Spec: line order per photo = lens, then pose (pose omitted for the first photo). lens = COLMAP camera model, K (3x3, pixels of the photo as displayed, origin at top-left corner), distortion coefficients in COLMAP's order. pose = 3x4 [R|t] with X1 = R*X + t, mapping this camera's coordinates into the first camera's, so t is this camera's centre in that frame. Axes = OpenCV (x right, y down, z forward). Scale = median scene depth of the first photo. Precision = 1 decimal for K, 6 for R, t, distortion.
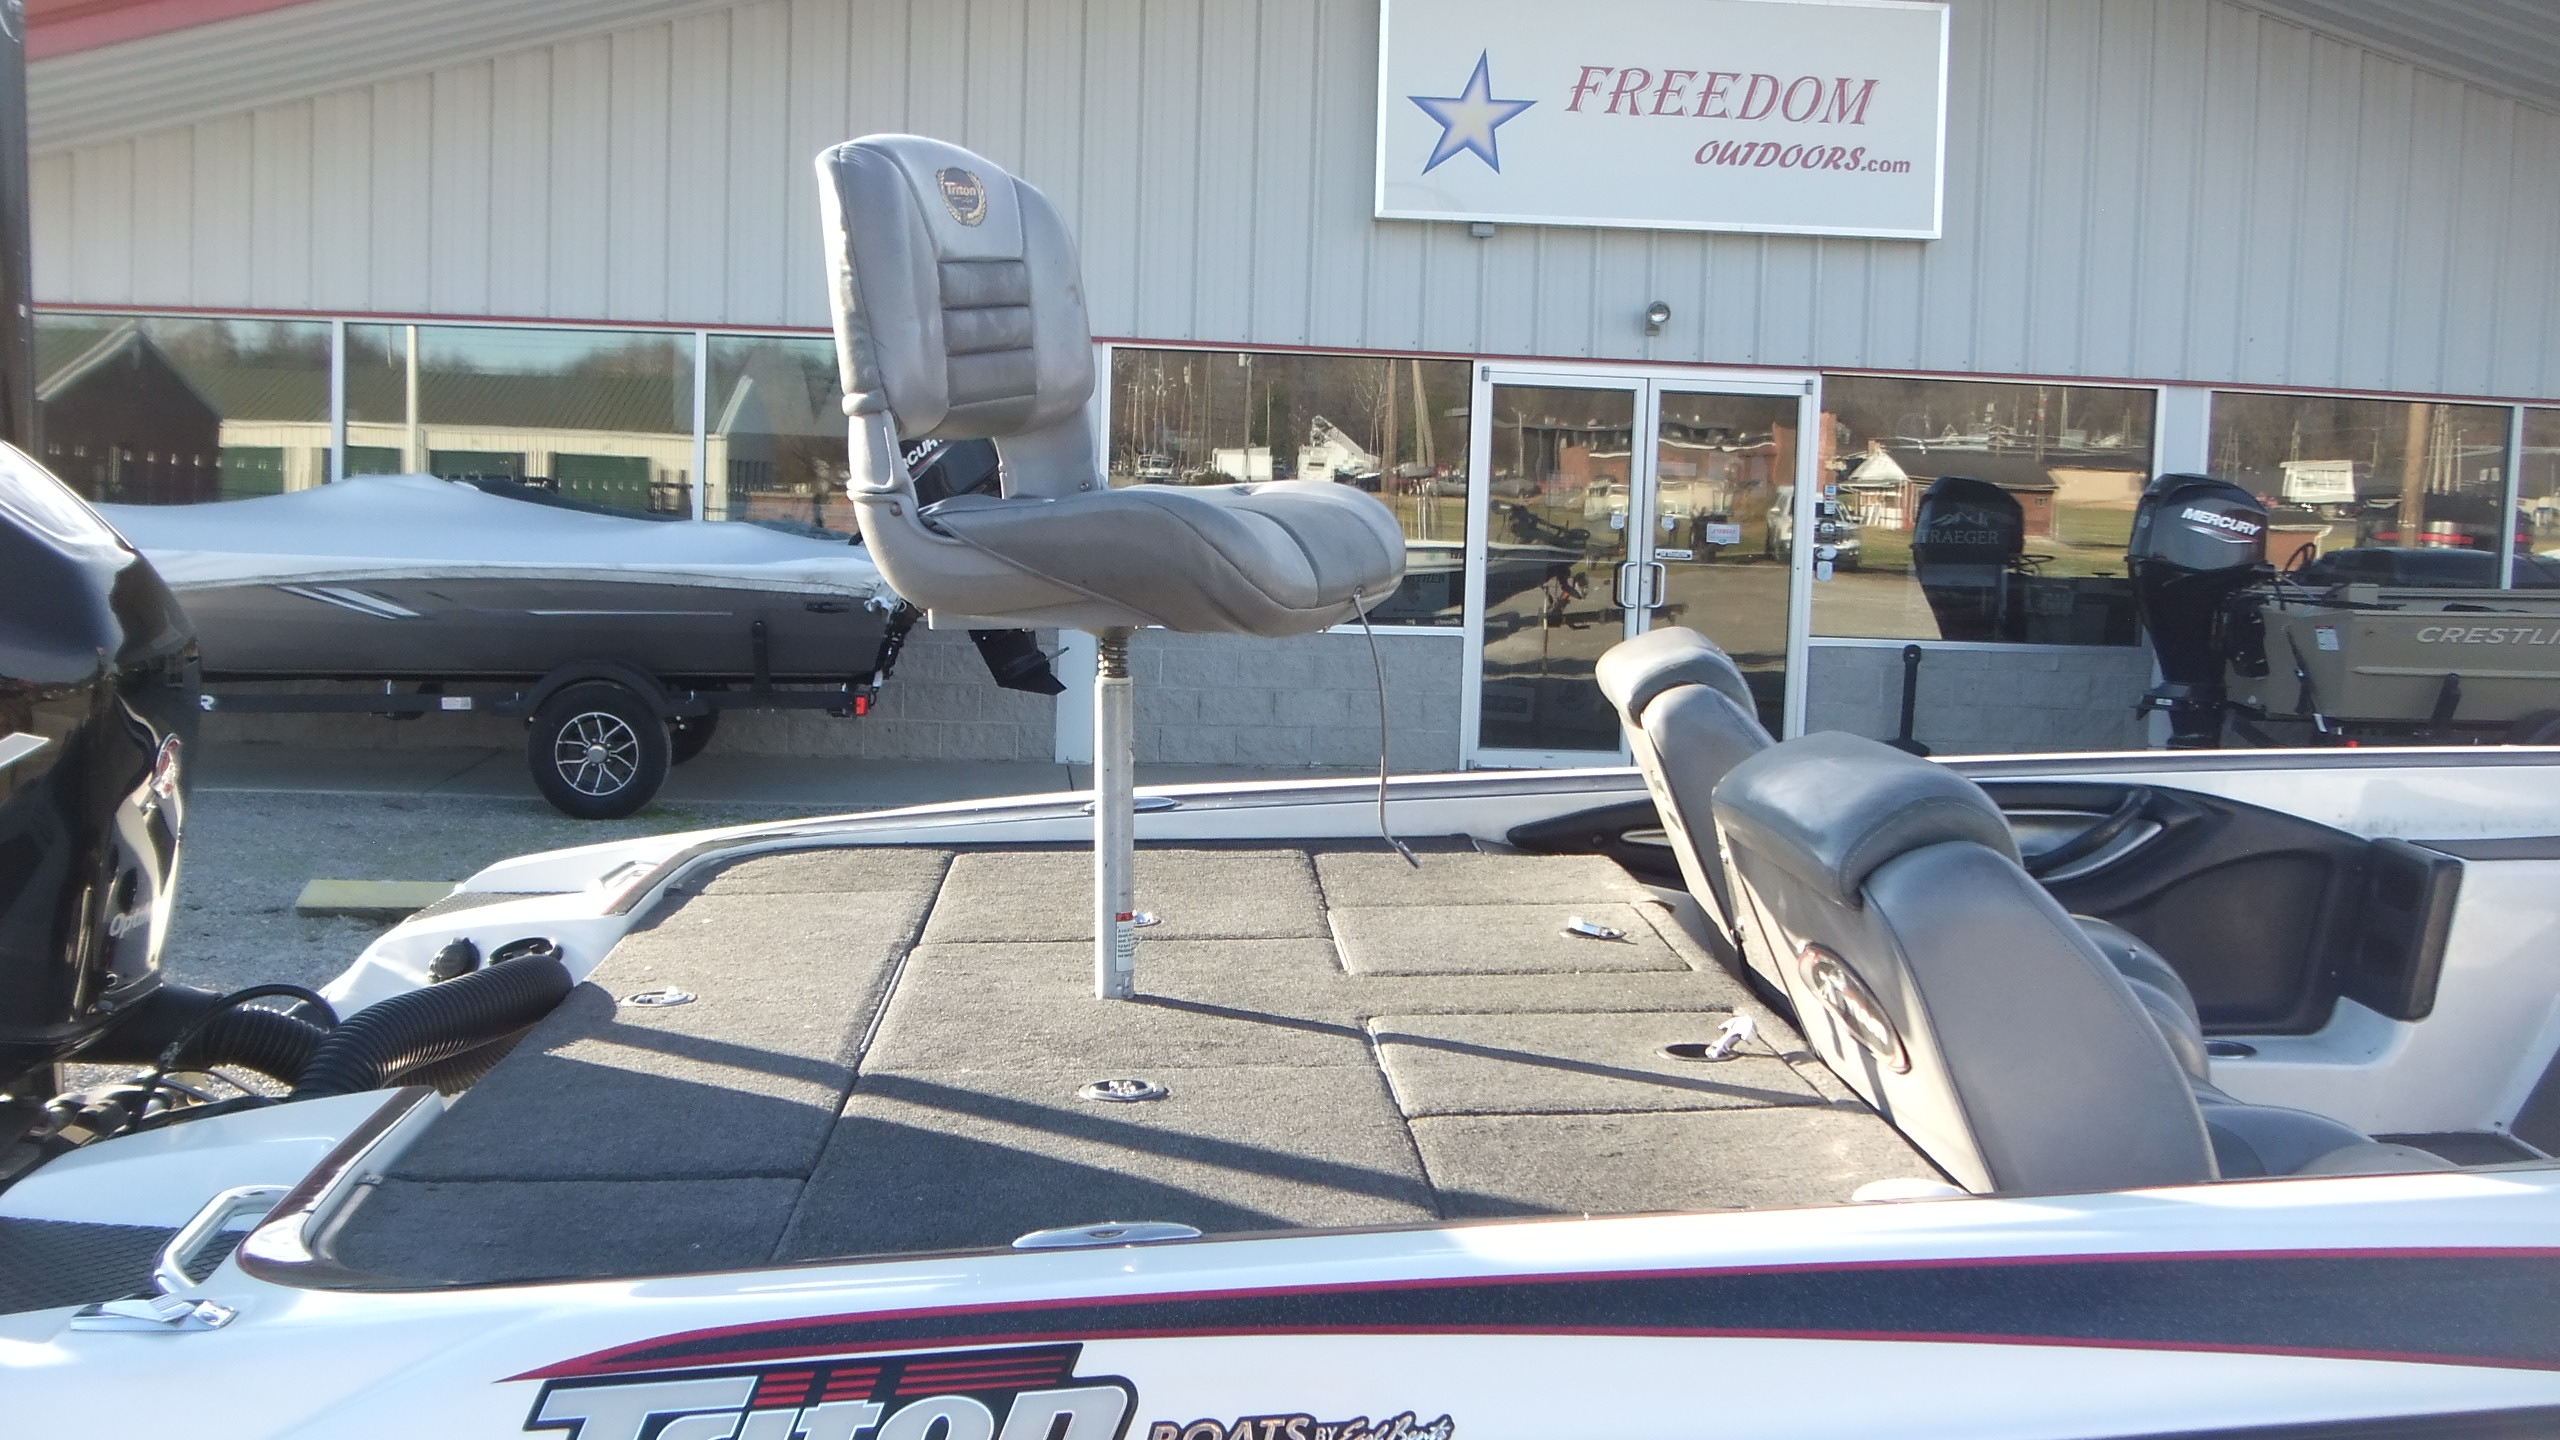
lens RADIAL K [[2666.1, 0, 1280.0], [0, 2666.1, 720.0], [0, 0, 1]] dist [-0.087509, 0.043342]
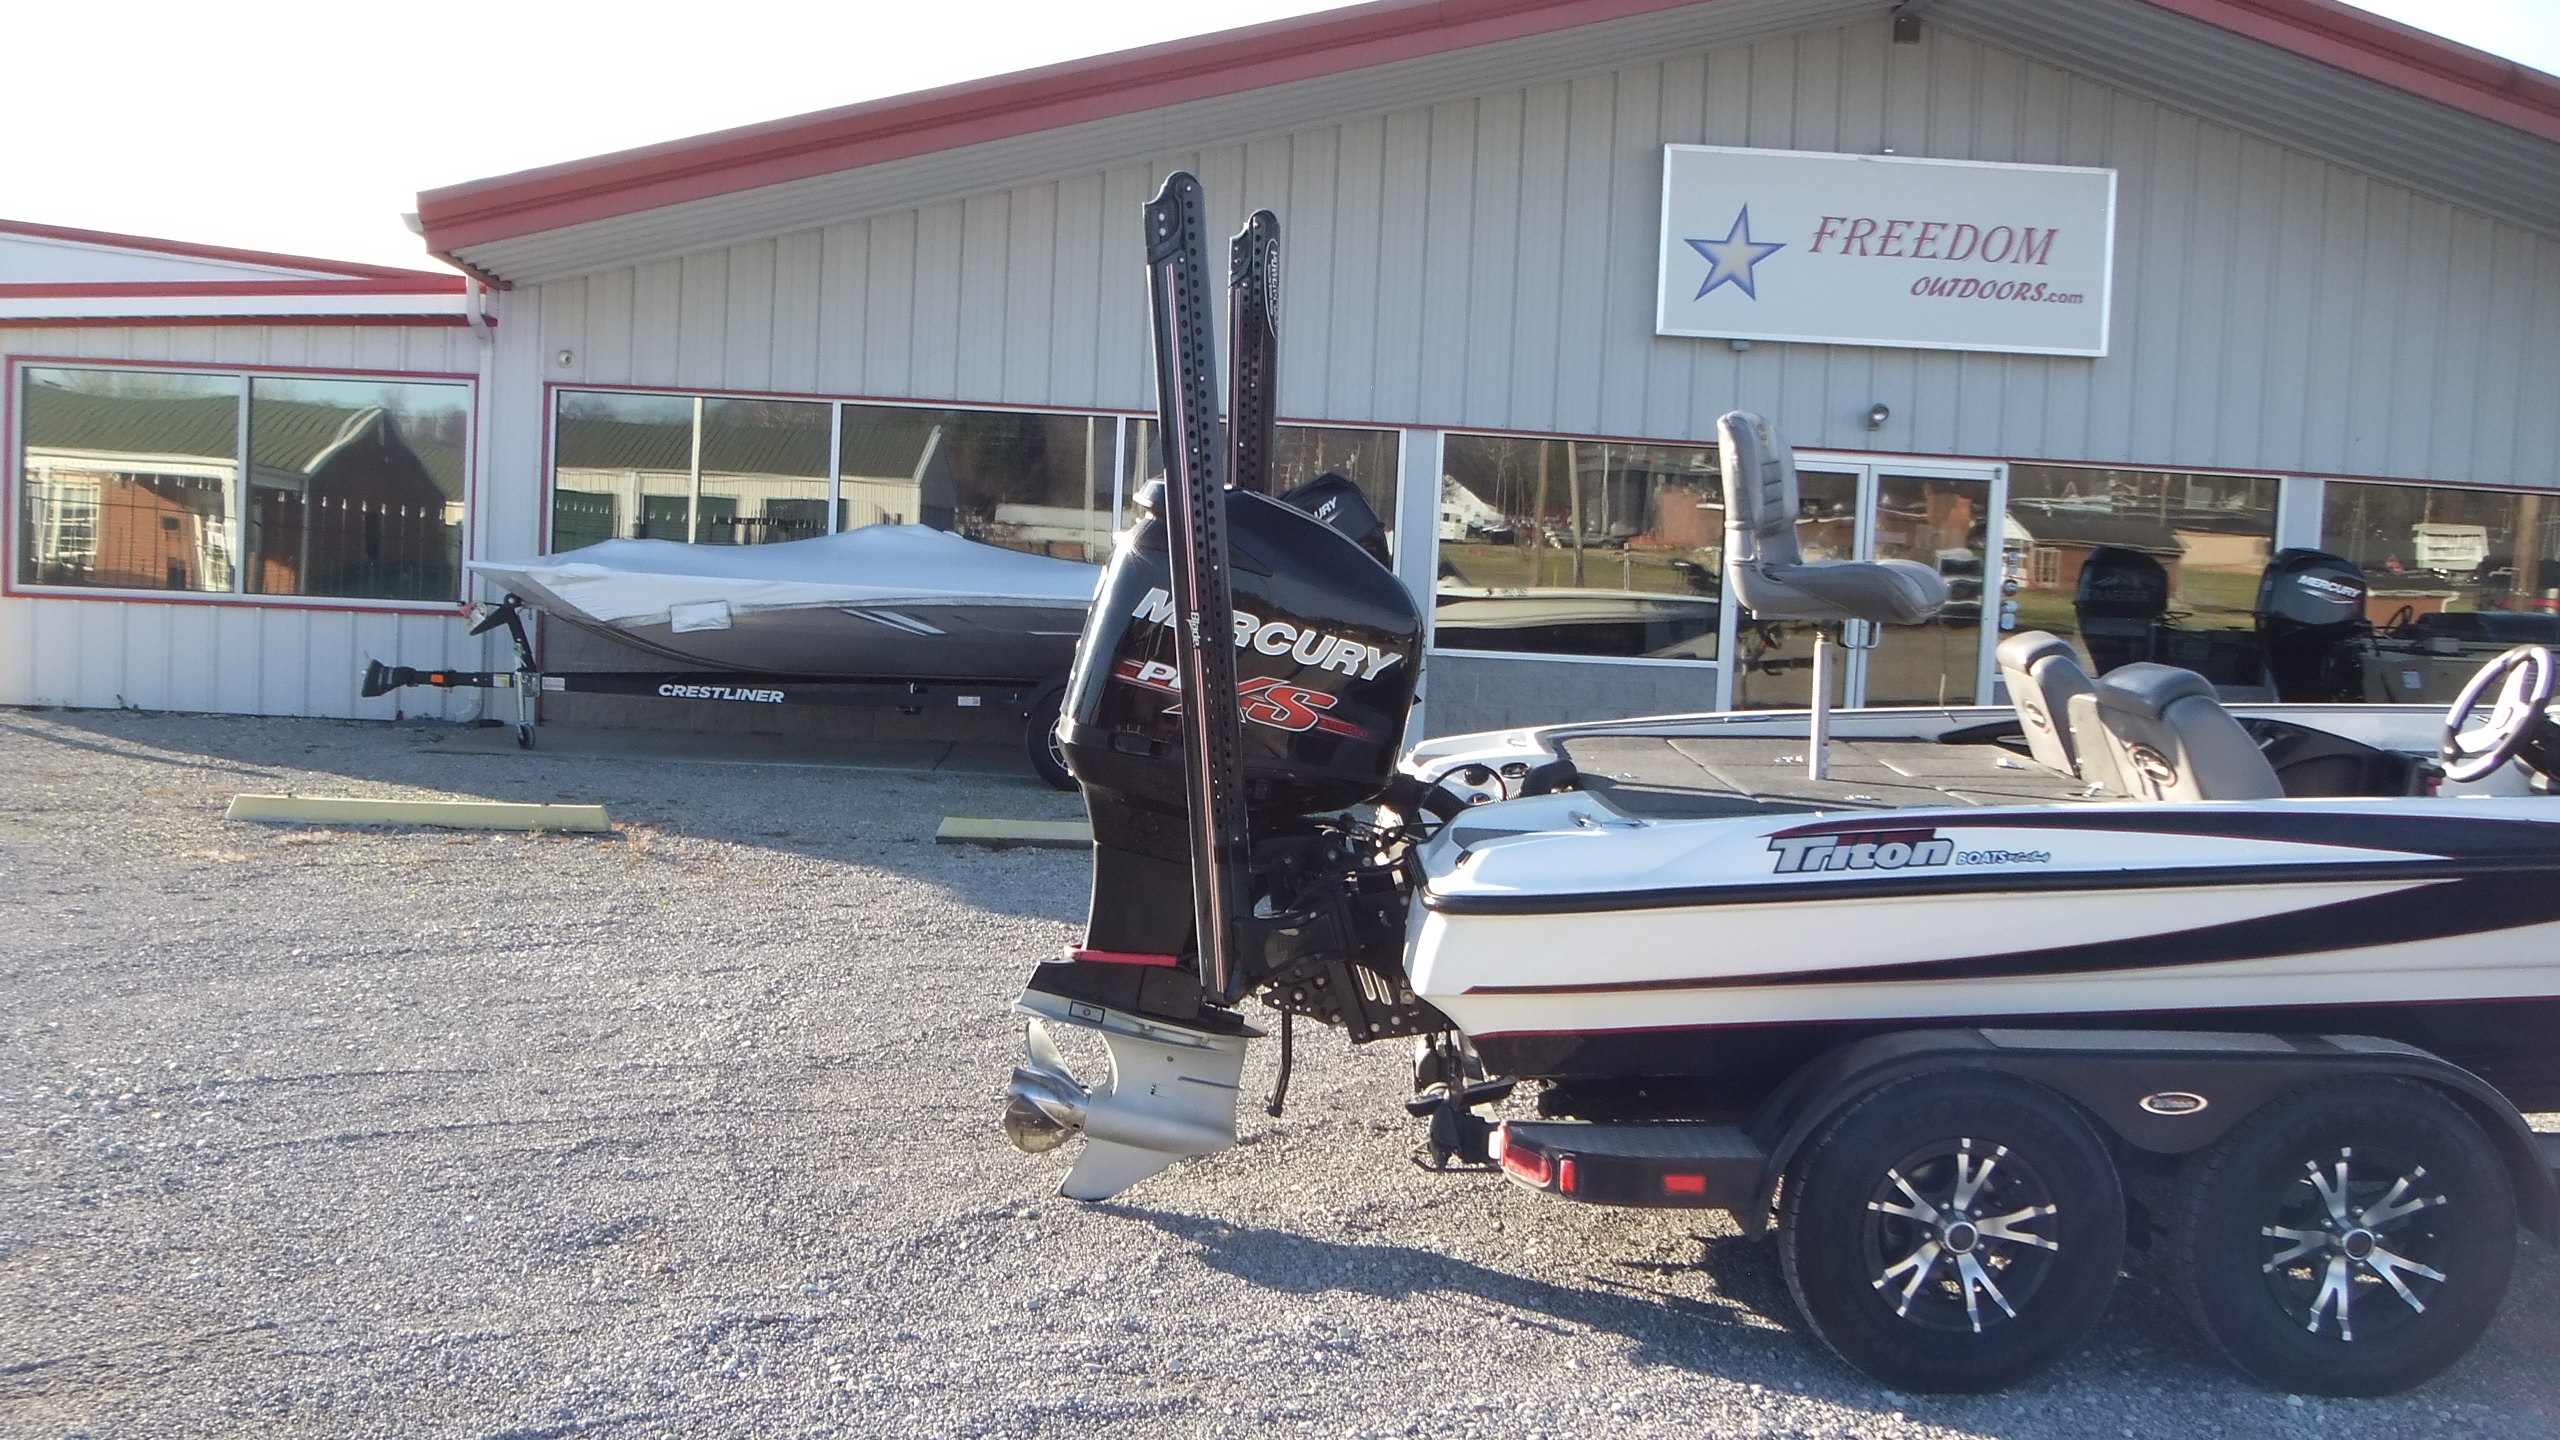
lens RADIAL K [[2666.1, 0, 1280.0], [0, 2666.1, 720.0], [0, 0, 1]] dist [-0.087509, 0.043342]
pose [[0.998926, 0.018629, -0.042421, -0.084926], [-0.019420, 0.999644, -0.018309, 0.020209], [0.042065, 0.019113, 0.998932, -0.261418]]
